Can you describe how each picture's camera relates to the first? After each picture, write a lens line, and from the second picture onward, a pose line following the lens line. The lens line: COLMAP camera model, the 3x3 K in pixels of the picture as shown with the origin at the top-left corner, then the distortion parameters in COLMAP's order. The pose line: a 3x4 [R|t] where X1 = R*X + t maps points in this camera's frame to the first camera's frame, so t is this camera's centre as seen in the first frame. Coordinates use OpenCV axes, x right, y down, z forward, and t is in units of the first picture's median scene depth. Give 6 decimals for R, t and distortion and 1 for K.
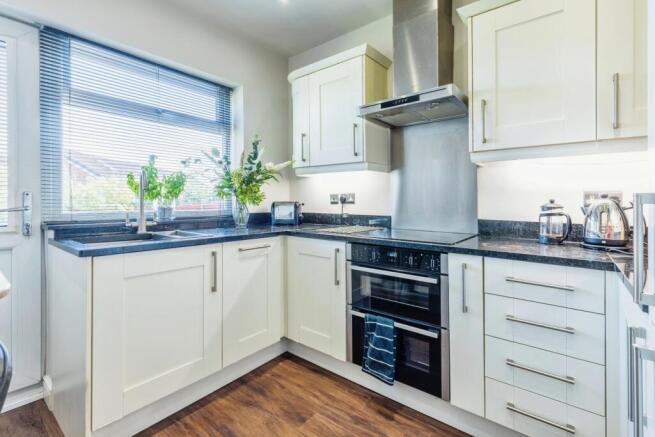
lens RADIAL K [[303.4, 0, 327.1], [0, 303.4, 204.8], [0, 0, 1]] dist [-0.000159, -0.000091]
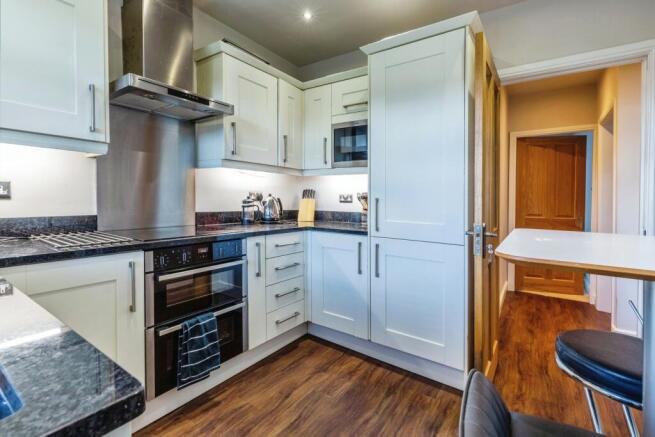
lens RADIAL K [[302.9, 0, 327.3], [0, 302.9, 198.1], [0, 0, 1]] dist [-0.000342, -0.000045]
pose [[-0.069846, -0.004233, 0.997549, -0.854253], [-0.002695, 0.999988, 0.004055, -0.016541], [-0.997554, -0.002405, -0.069856, 0.683136]]
